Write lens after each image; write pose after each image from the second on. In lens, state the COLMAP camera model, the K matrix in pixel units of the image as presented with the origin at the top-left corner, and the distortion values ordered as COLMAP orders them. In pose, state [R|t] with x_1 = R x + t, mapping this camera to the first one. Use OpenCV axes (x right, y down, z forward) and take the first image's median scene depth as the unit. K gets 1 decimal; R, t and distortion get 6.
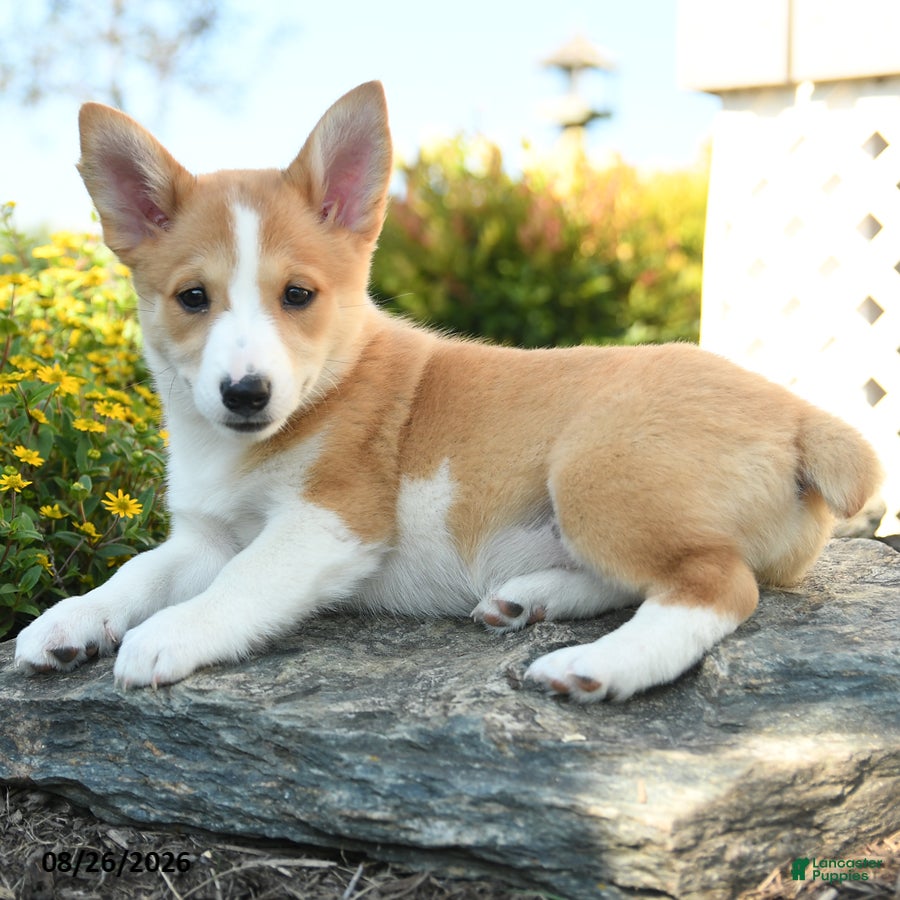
lens RADIAL K [[2711.7, 0, 411.6], [0, 2711.7, 451.2], [0, 0, 1]] dist [0.063983, -0.005191]
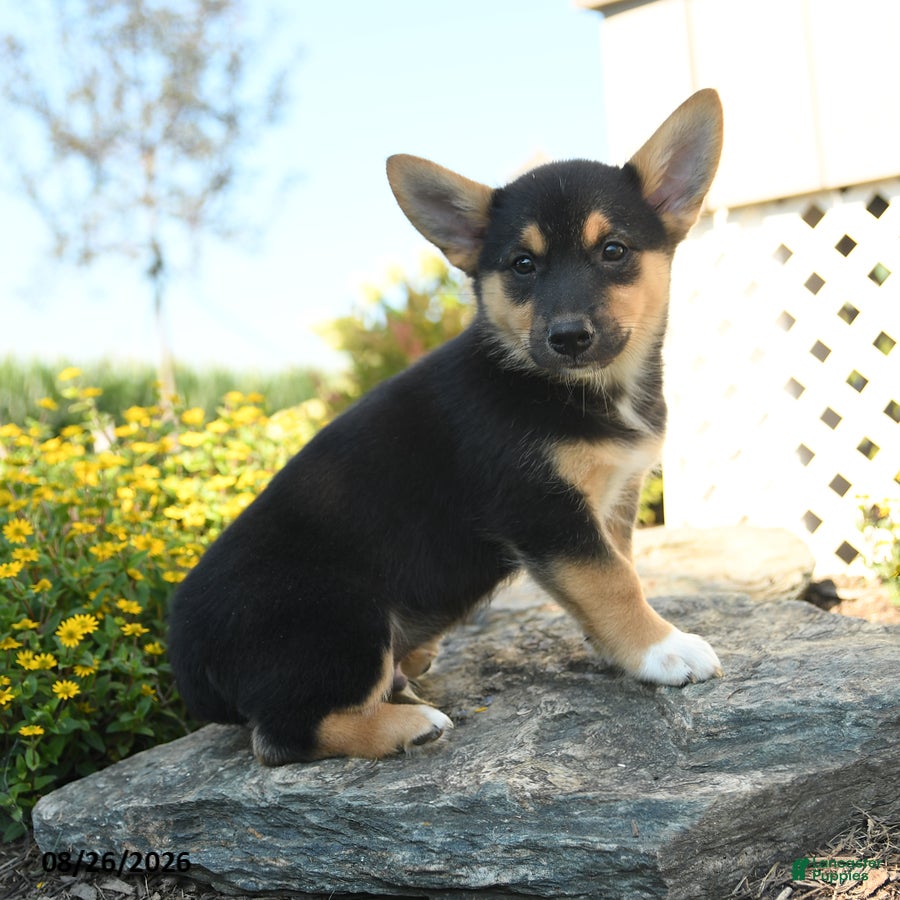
lens RADIAL K [[2354.4, 0, 428.2], [0, 2354.4, 451.6], [0, 0, 1]] dist [0.040966, 0.044239]
pose [[0.993806, -0.111107, -0.002398, 0.009108], [0.111026, 0.993565, -0.022420, -0.036349], [0.004873, 0.022014, 0.999746, -0.121073]]
